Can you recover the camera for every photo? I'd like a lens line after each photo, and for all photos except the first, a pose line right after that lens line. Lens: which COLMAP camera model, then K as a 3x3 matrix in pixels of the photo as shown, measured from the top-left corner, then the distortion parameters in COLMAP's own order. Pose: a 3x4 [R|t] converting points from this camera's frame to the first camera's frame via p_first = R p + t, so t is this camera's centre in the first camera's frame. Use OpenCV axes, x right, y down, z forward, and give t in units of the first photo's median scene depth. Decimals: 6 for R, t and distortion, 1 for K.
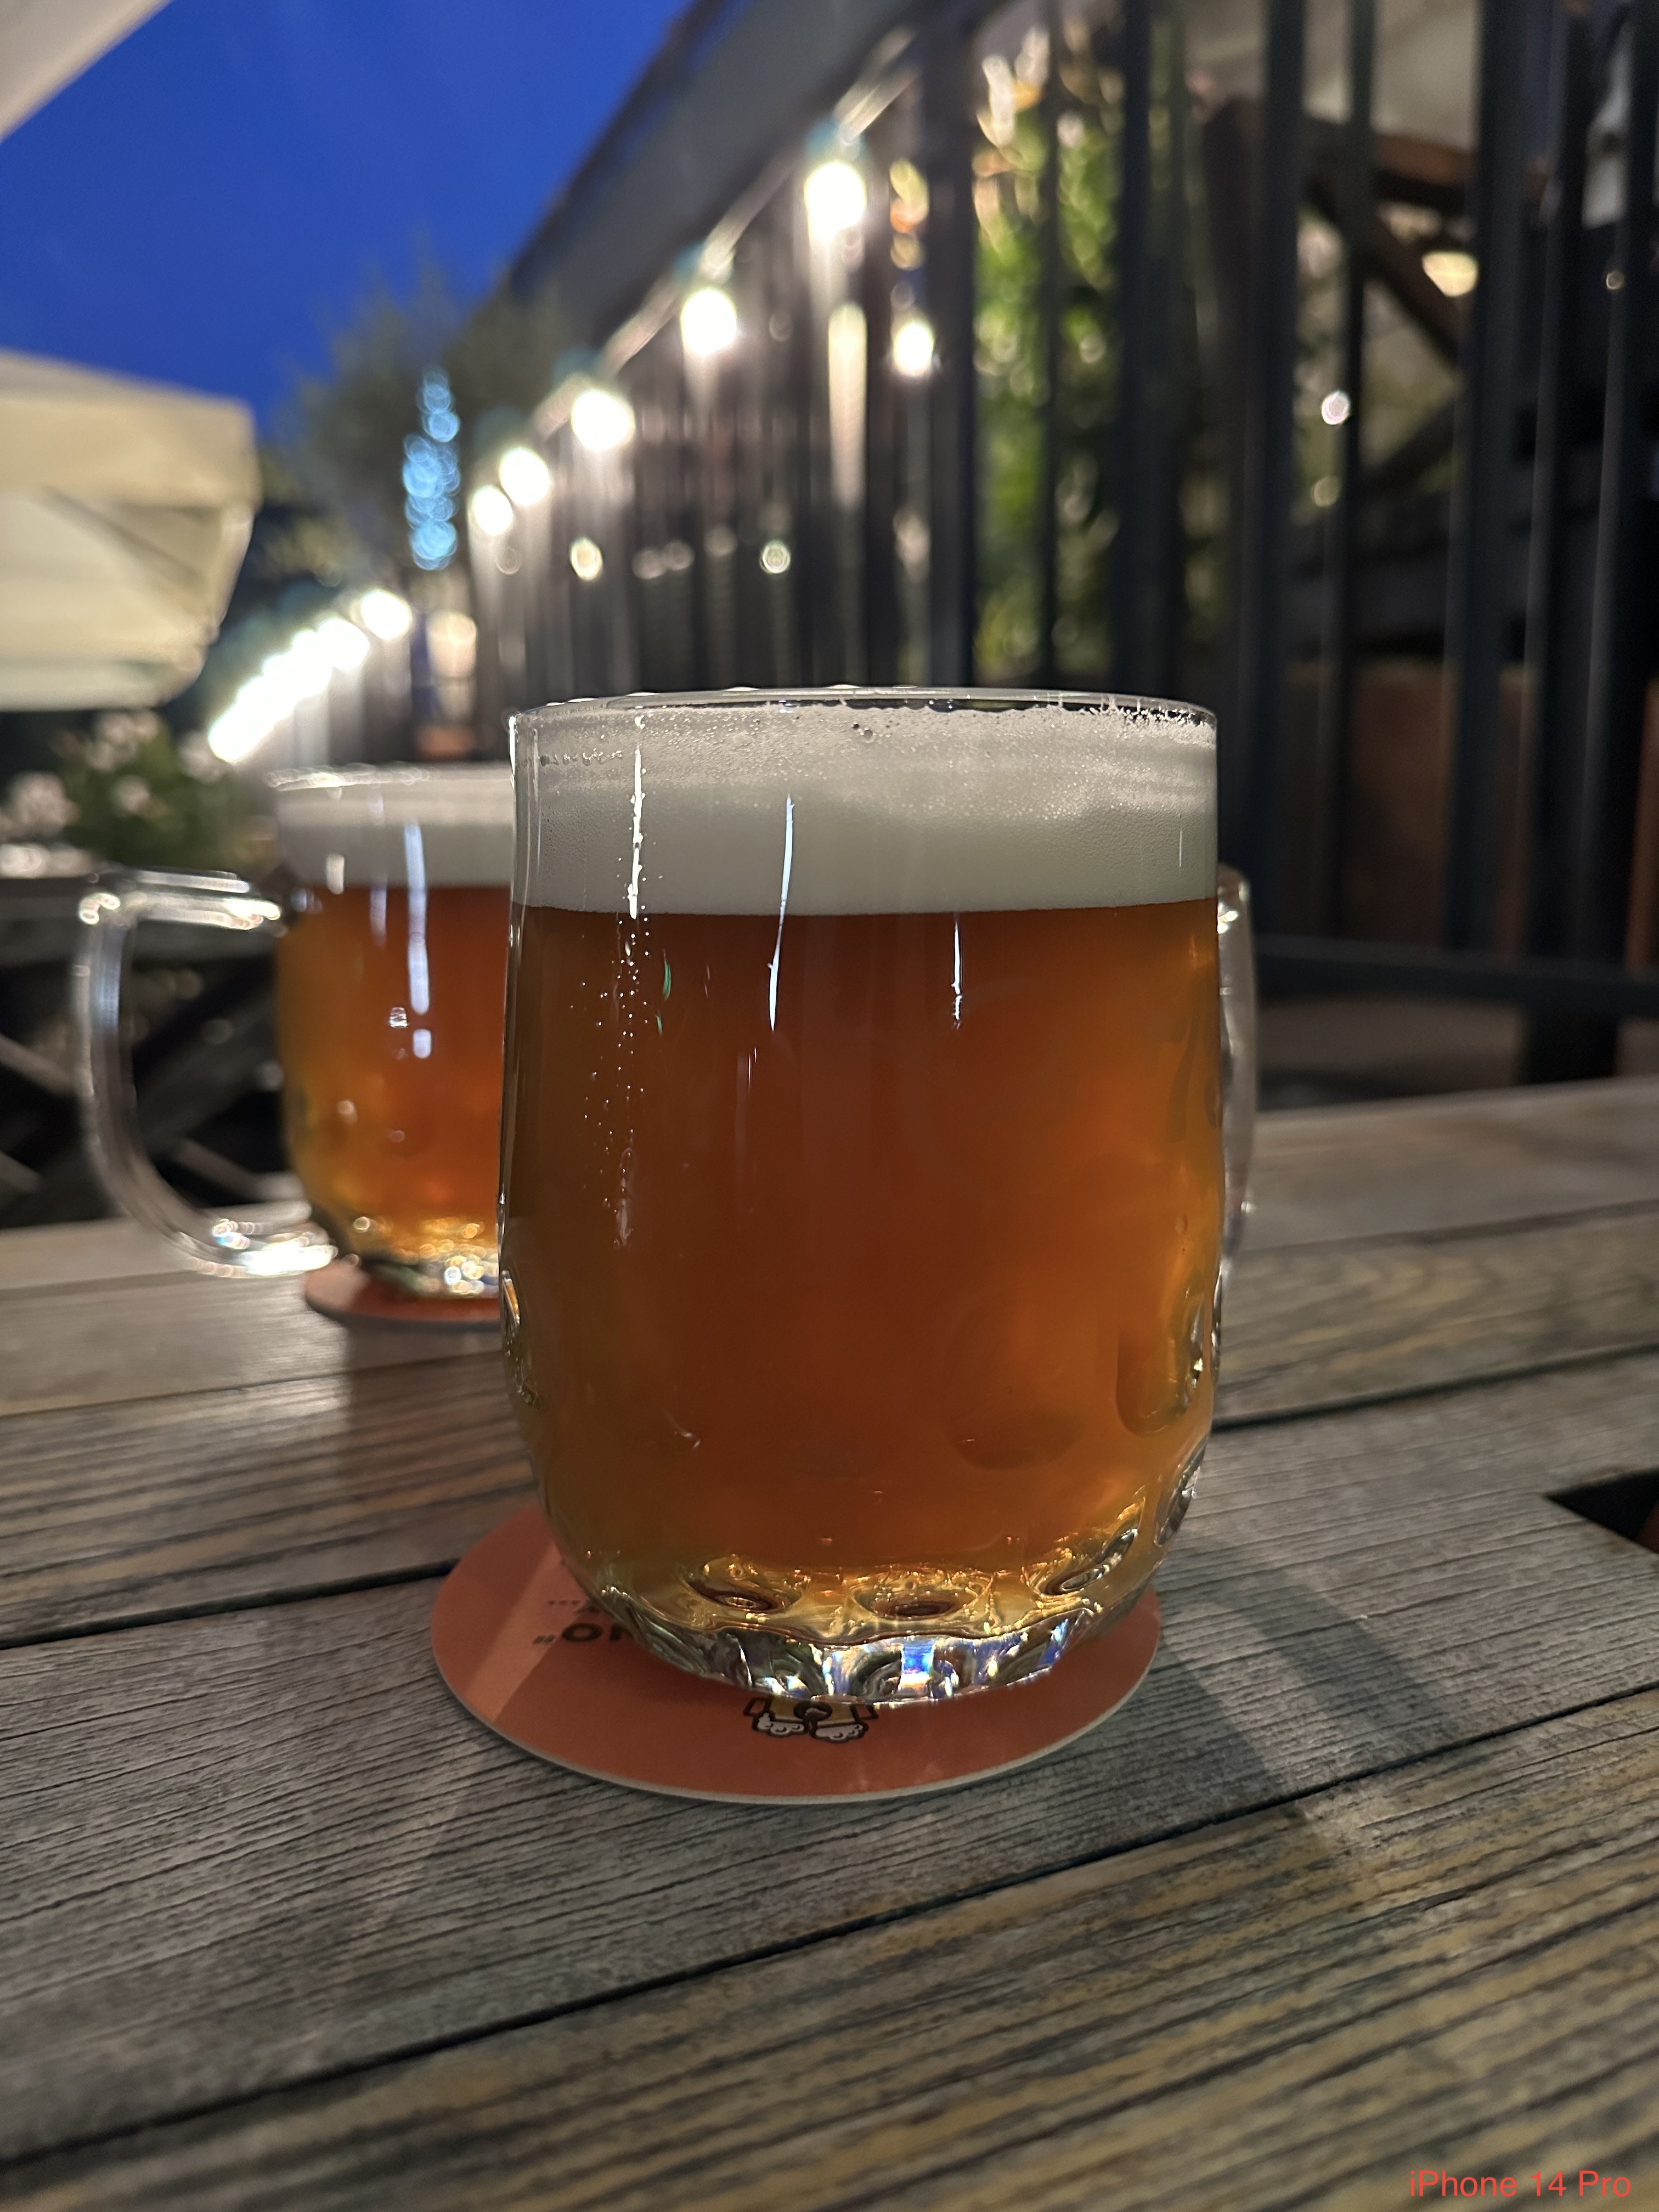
lens RADIAL K [[1559.0, 0, 830.6], [0, 1559.0, 1103.7], [0, 0, 1]] dist [-0.043832, 0.002762]
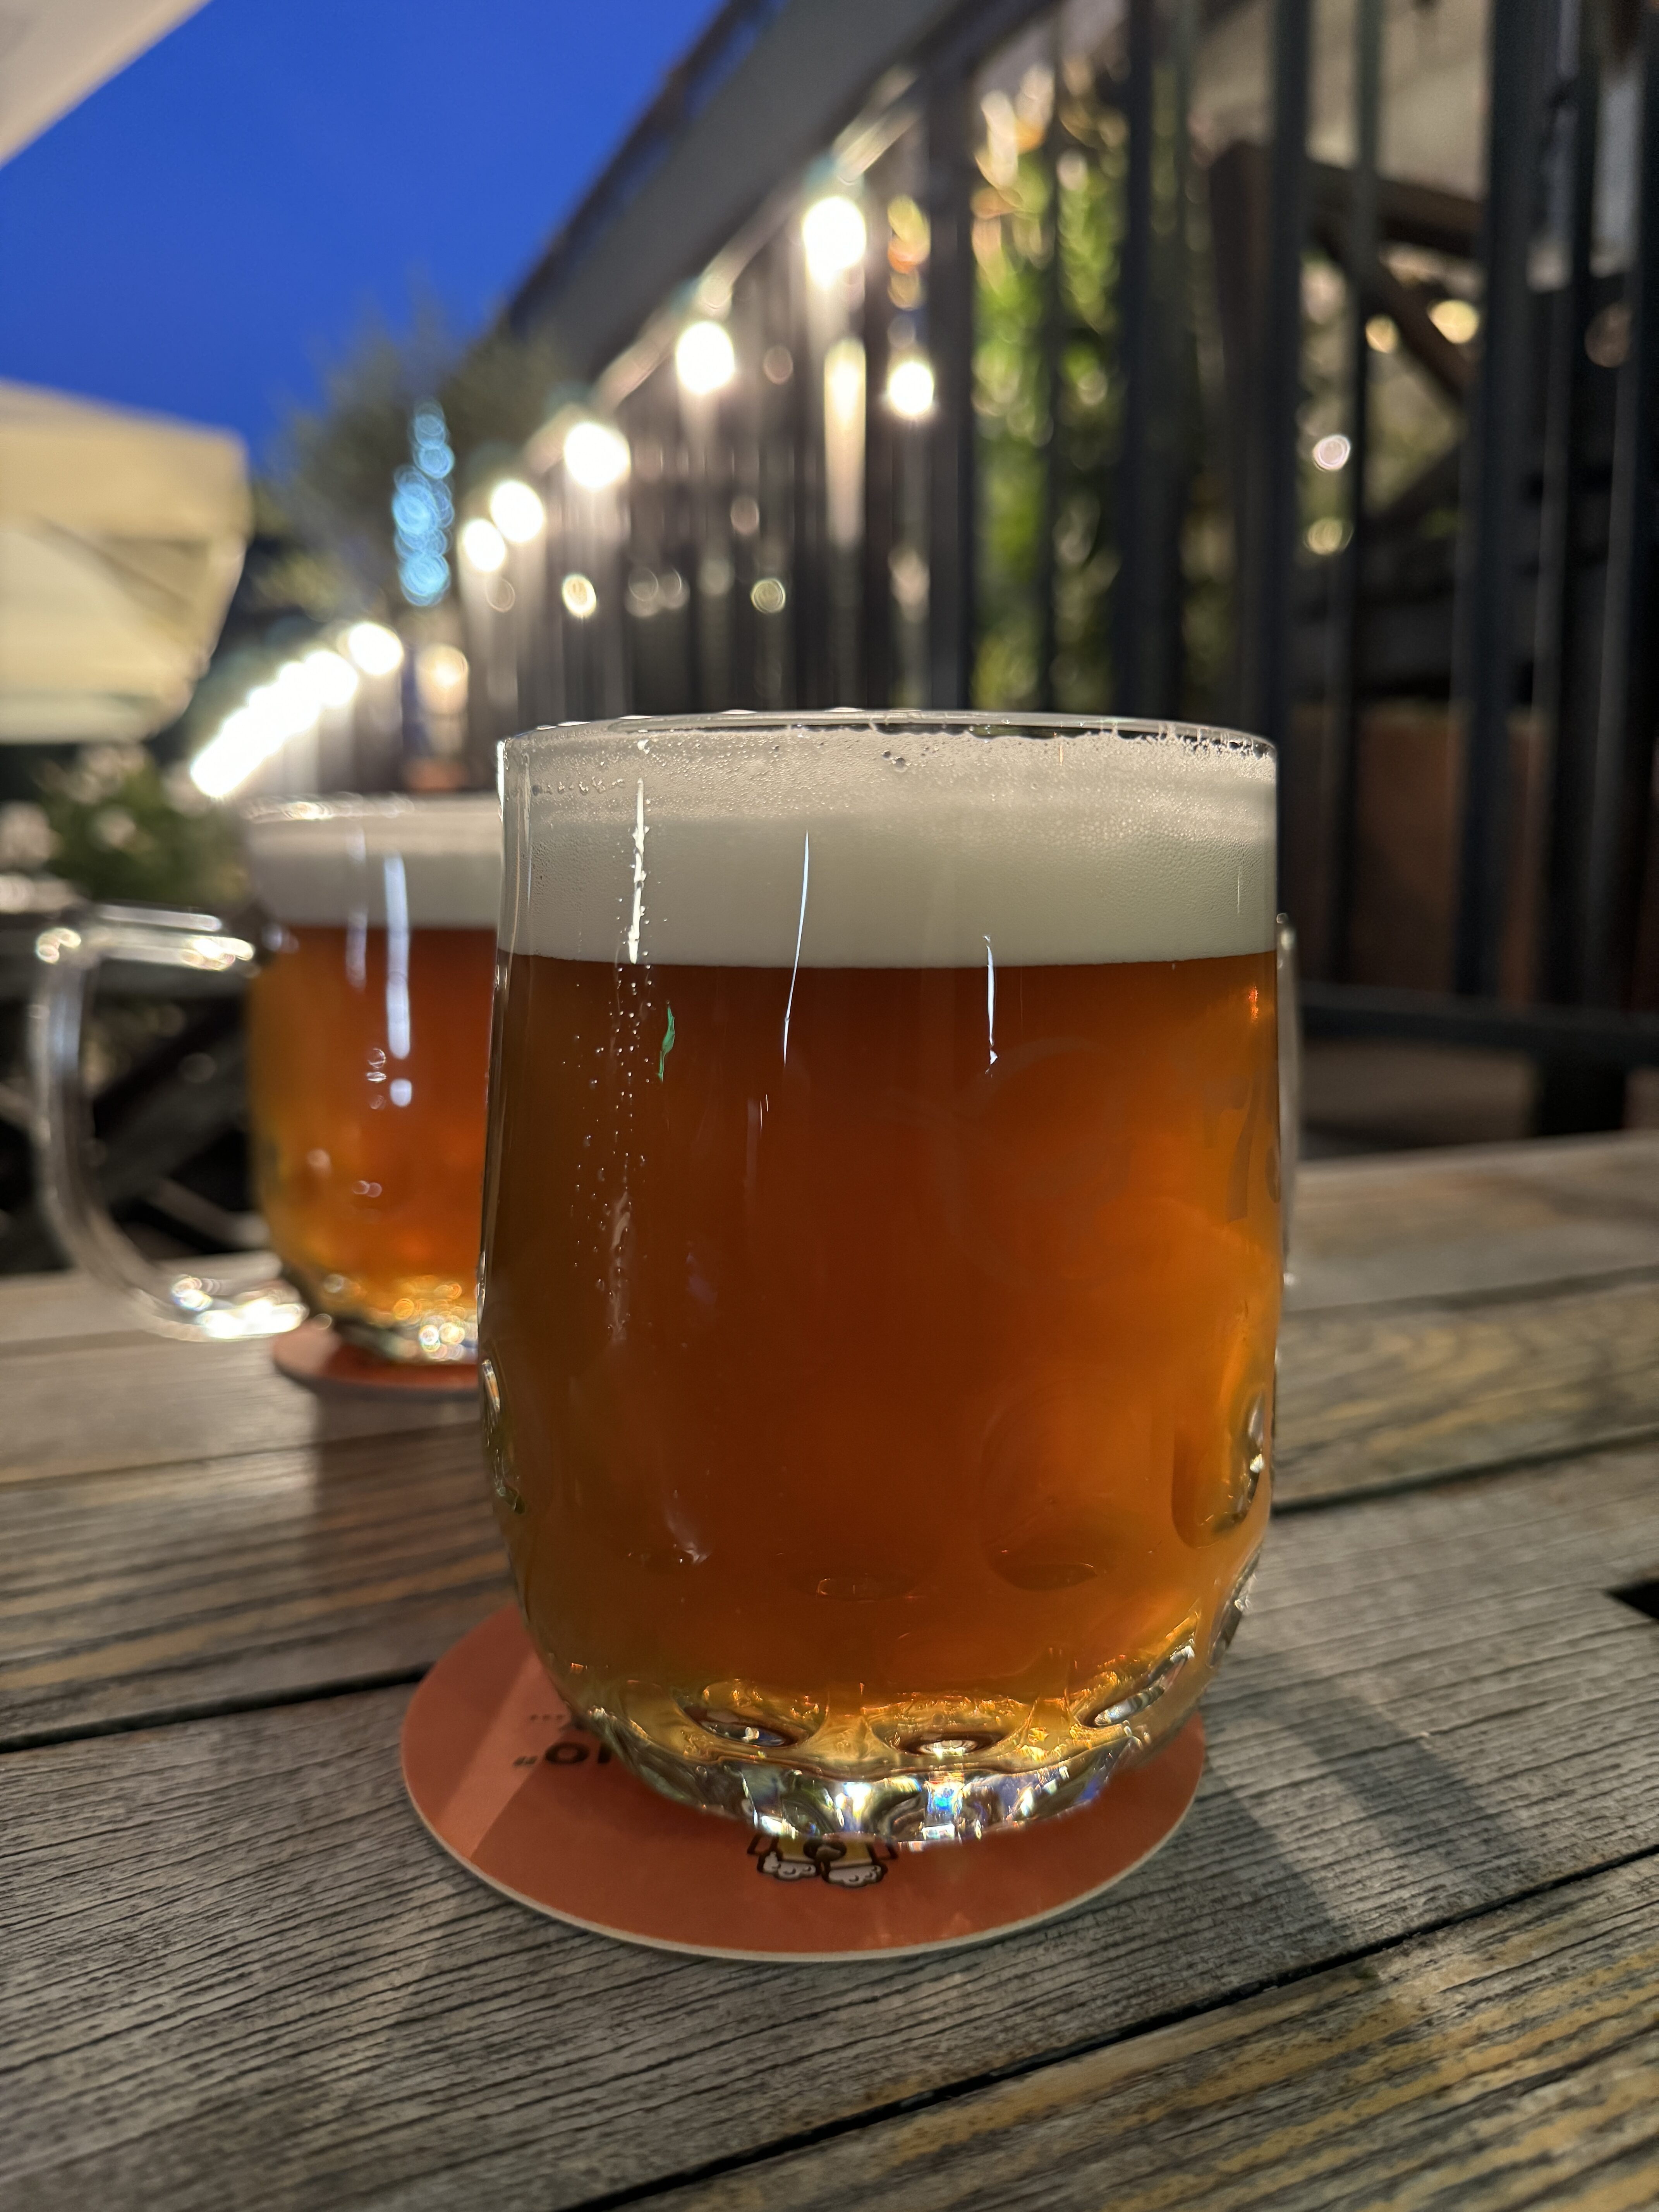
lens RADIAL K [[1558.5, 0, 829.8], [0, 1558.5, 1116.4], [0, 0, 1]] dist [-0.053718, 0.010956]
pose [[0.999934, 0.008162, 0.008056, -0.019424], [-0.008022, 0.999820, -0.017216, -0.016905], [-0.008195, 0.017150, 0.999819, 0.099514]]
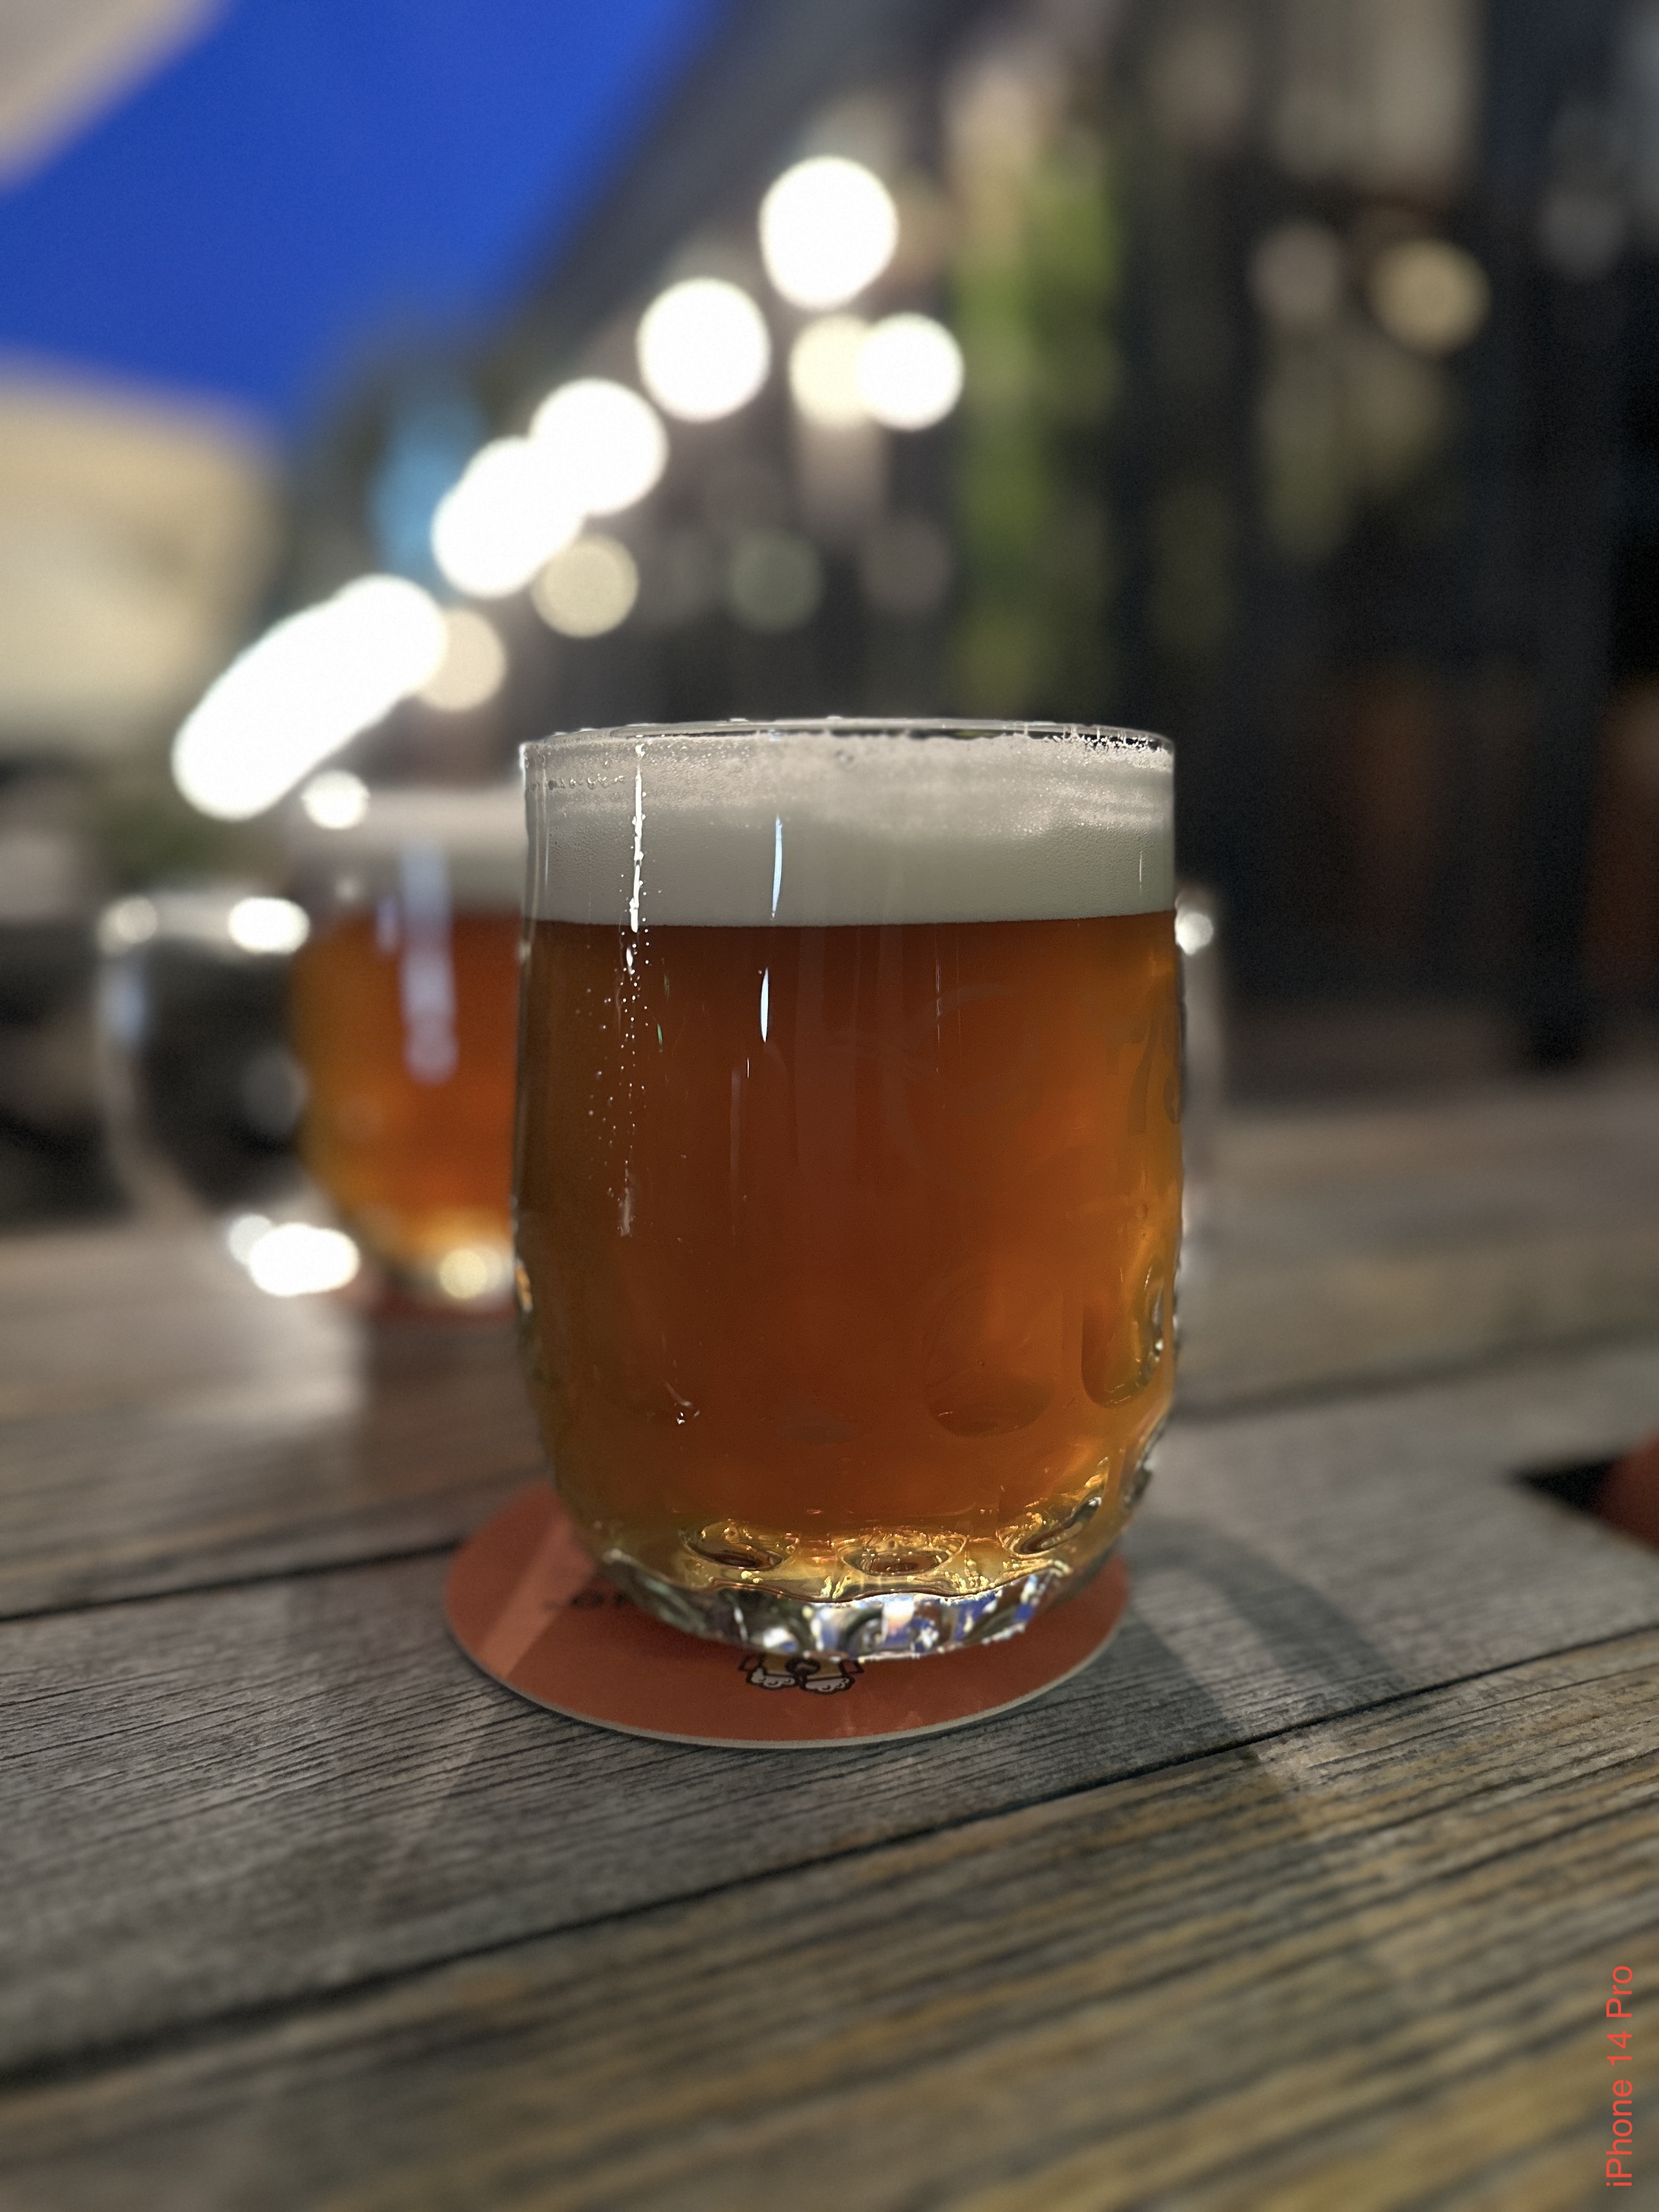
lens RADIAL K [[1559.0, 0, 835.9], [0, 1559.0, 1105.7], [0, 0, 1]] dist [-0.043832, 0.002762]
pose [[0.999983, -0.003209, 0.004868, 0.007156], [0.003263, 0.999934, -0.011015, 0.014835], [-0.004833, 0.011030, 0.999927, -0.079327]]
